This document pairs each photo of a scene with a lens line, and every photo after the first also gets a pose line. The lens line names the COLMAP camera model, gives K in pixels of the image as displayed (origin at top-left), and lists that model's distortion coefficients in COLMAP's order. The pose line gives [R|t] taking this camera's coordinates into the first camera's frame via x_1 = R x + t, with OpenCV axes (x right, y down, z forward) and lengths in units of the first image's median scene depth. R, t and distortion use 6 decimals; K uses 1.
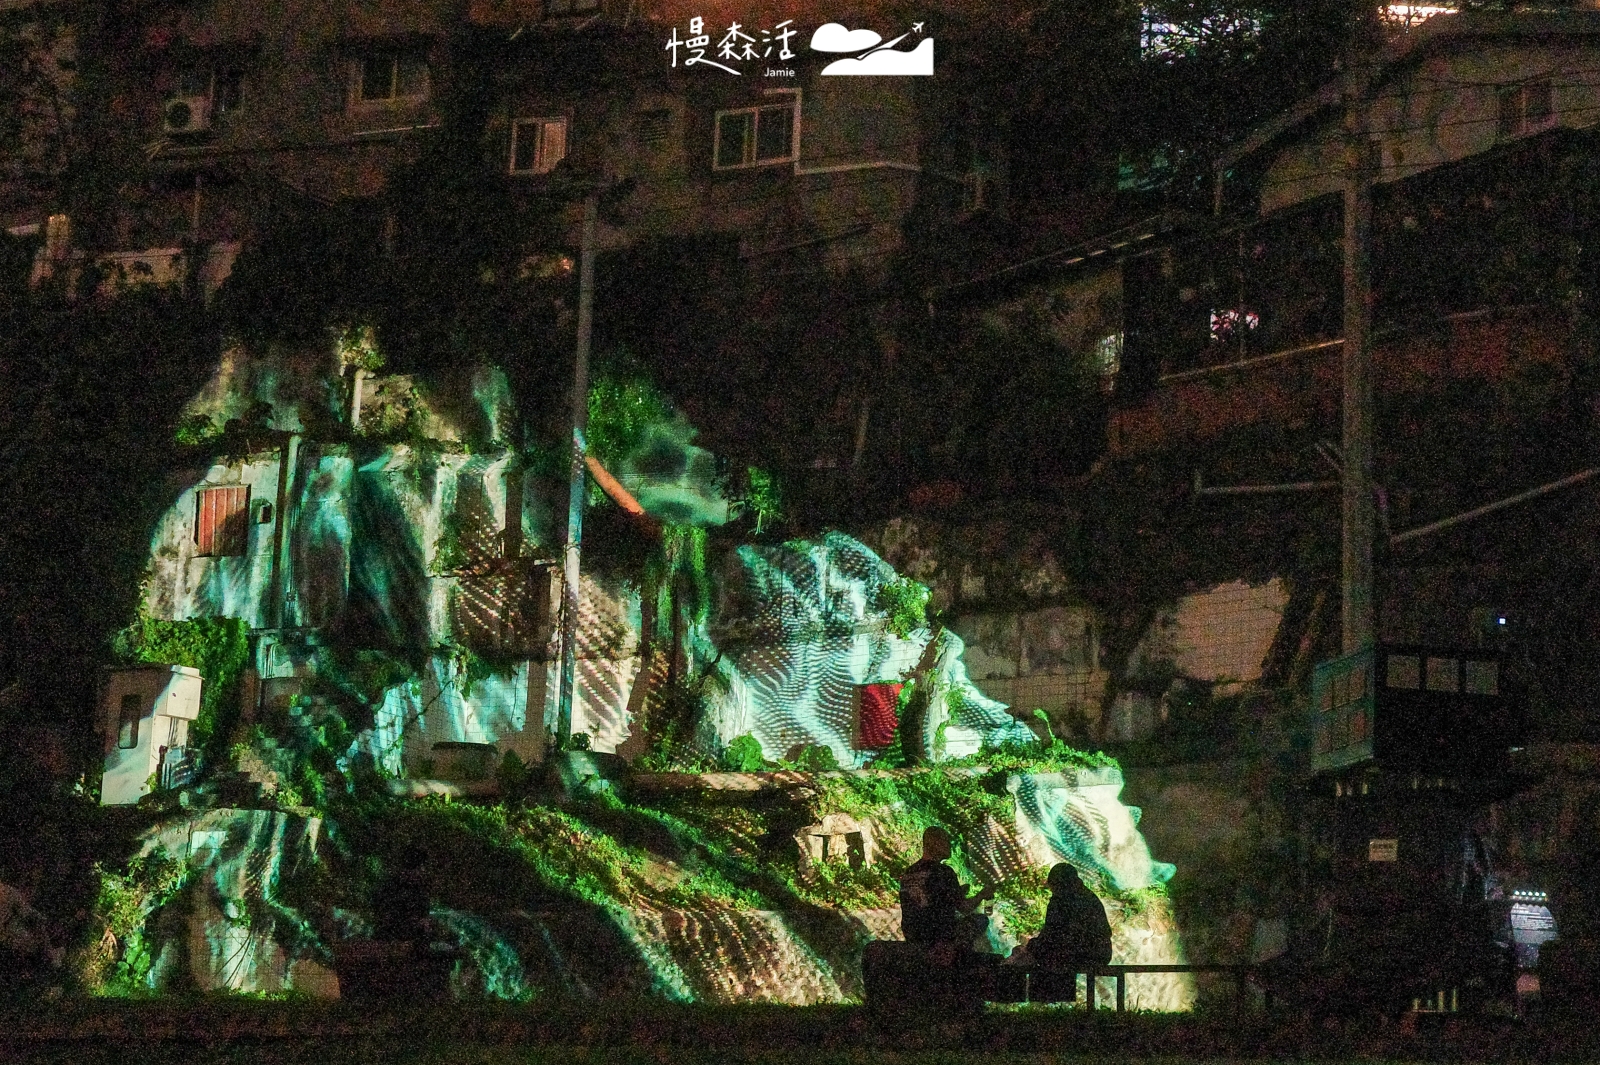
lens RADIAL K [[3230.7, 0, 800.0], [0, 3230.7, 532.5], [0, 0, 1]] dist [0.004877, -0.020113]
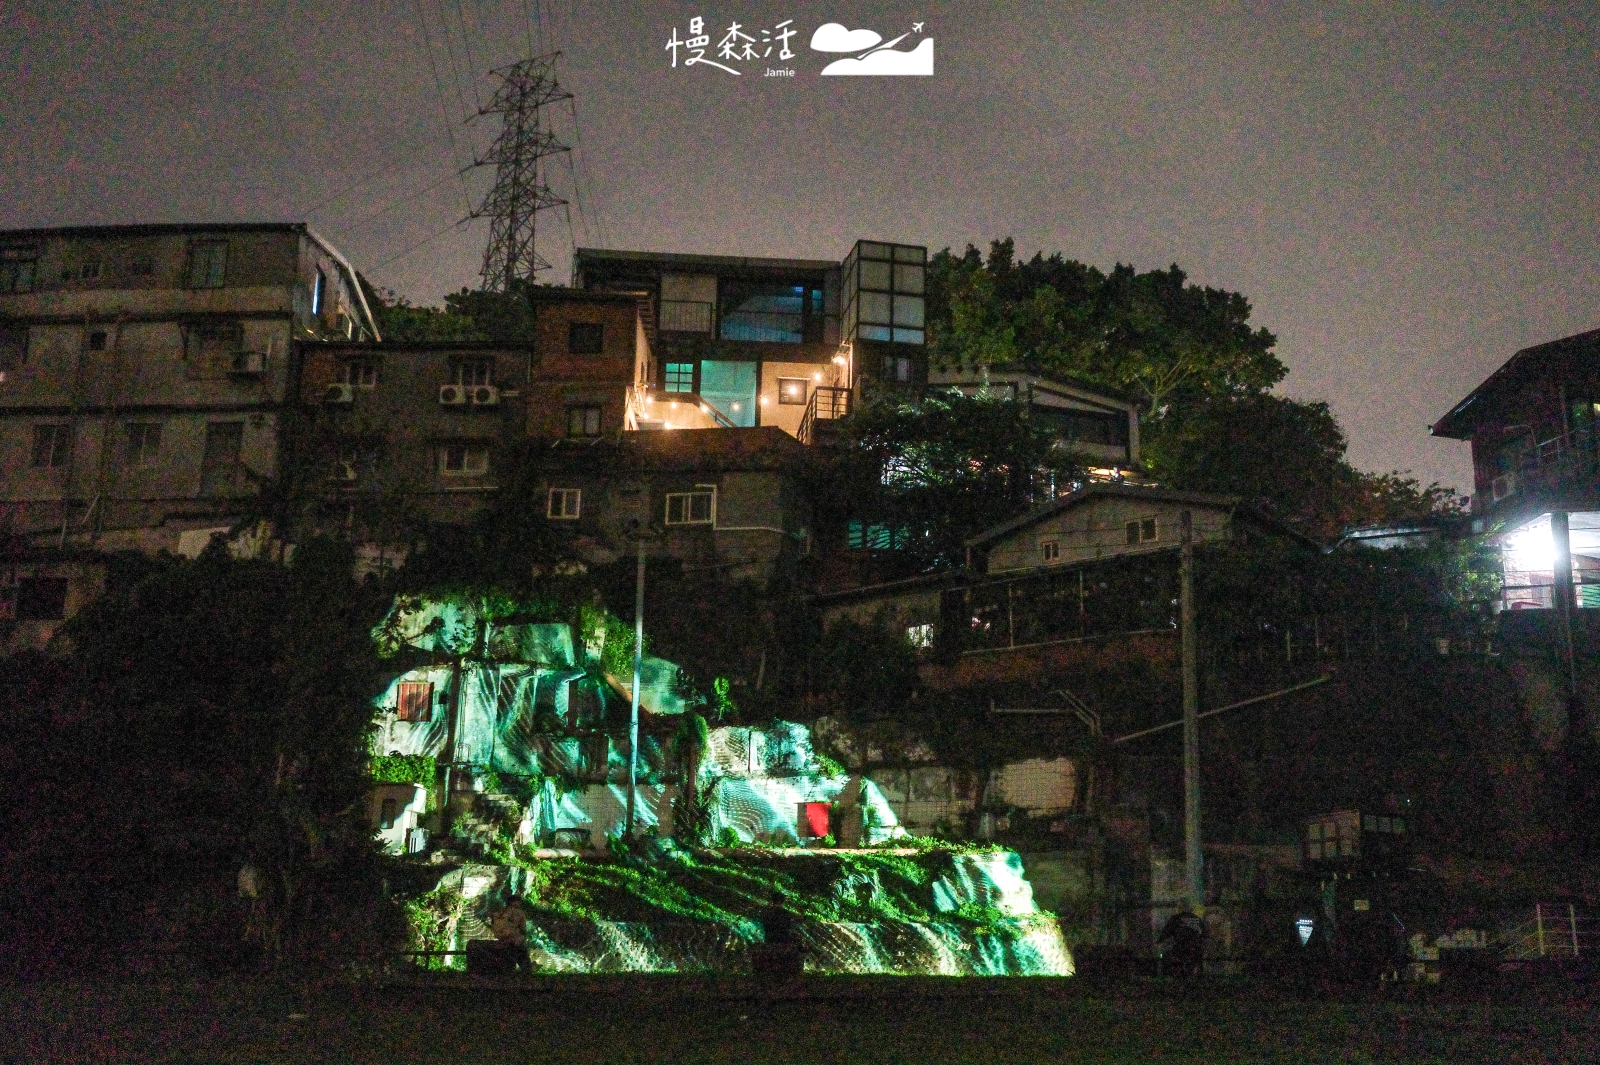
lens RADIAL K [[1812.2, 0, 800.0], [0, 1812.2, 532.5], [0, 0, 1]] dist [0.062248, -0.000324]
pose [[0.959581, 0.061932, 0.274533, -0.292561], [-0.037540, 0.994936, -0.093233, -0.012536], [-0.278917, 0.079159, 0.957047, -0.053026]]
